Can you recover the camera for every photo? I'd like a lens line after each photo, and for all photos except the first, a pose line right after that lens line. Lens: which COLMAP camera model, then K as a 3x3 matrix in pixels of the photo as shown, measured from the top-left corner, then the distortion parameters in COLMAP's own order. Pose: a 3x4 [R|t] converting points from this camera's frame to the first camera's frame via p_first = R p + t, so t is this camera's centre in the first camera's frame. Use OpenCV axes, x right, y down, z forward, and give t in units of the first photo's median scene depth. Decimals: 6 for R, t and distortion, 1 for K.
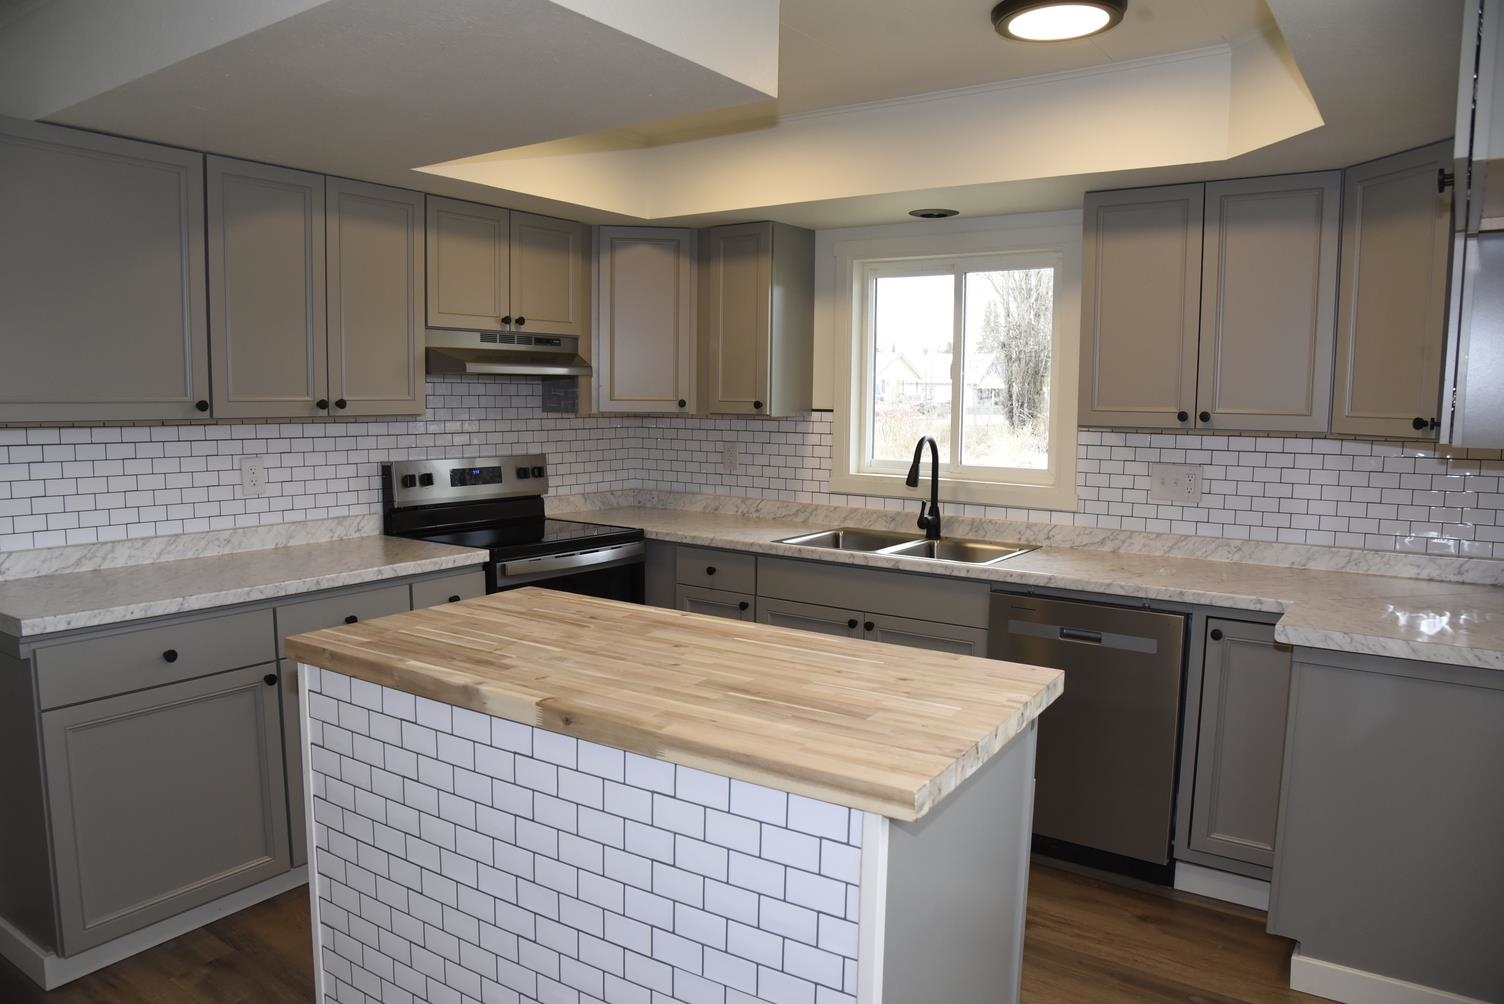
lens RADIAL K [[1022.7, 0, 750.8], [0, 1022.7, 509.4], [0, 0, 1]] dist [-0.117550, 0.063918]
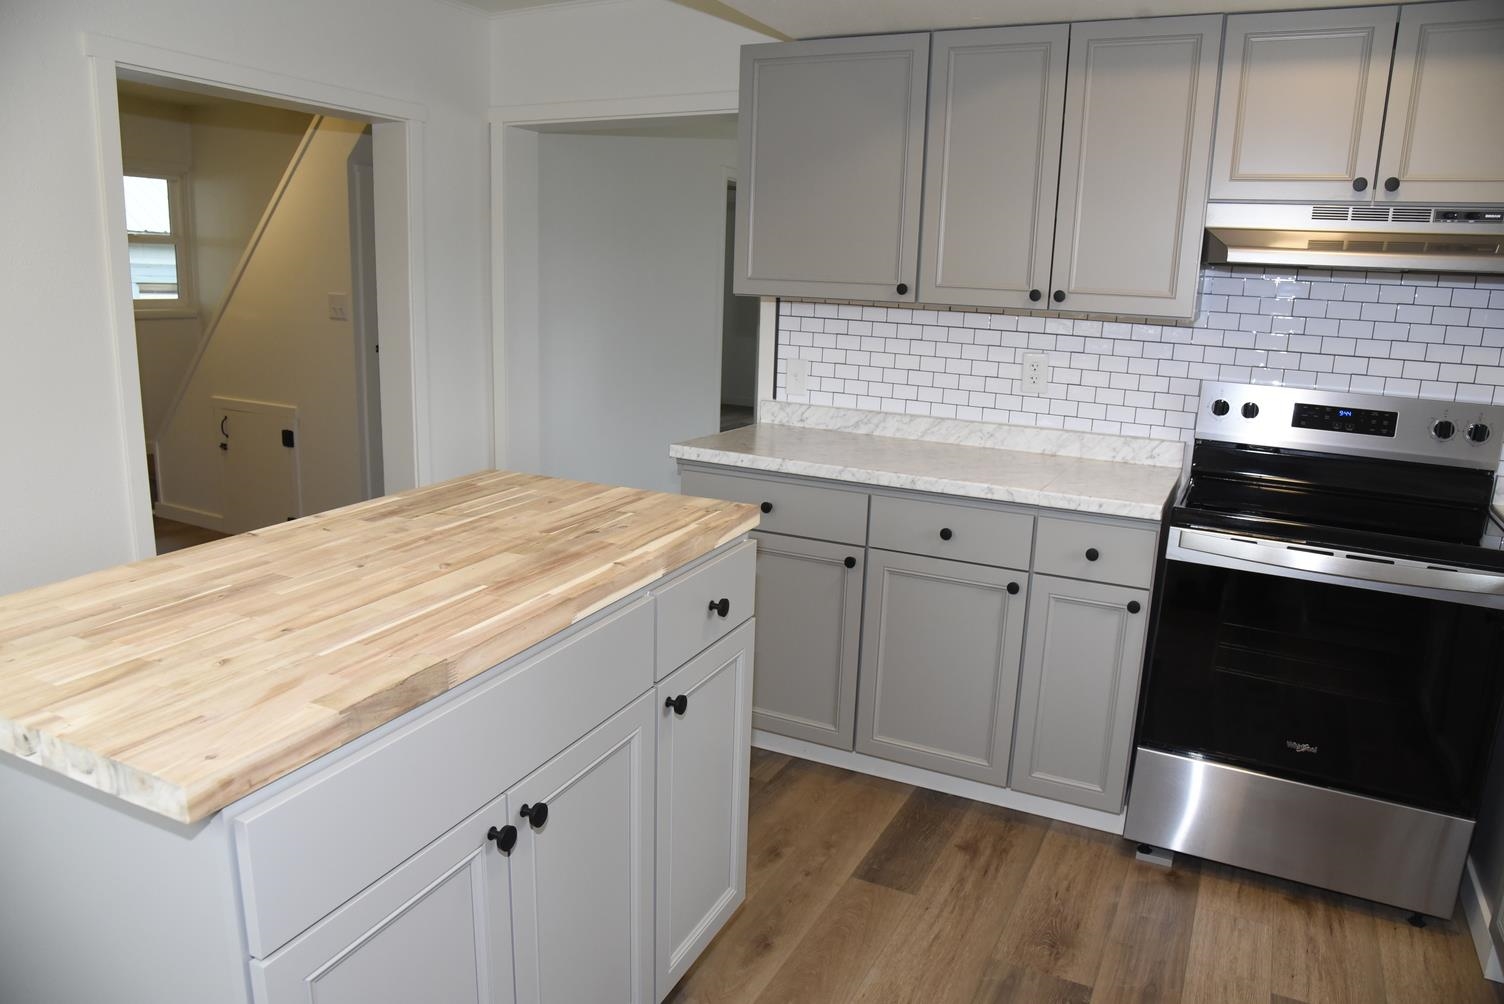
lens RADIAL K [[1017.4, 0, 749.2], [0, 1017.4, 508.1], [0, 0, 1]] dist [-0.119975, 0.063259]
pose [[0.134534, 0.214796, -0.967349, 0.468009], [-0.142278, 0.970295, 0.195663, -0.066037], [0.980641, 0.111309, 0.161098, 0.698435]]
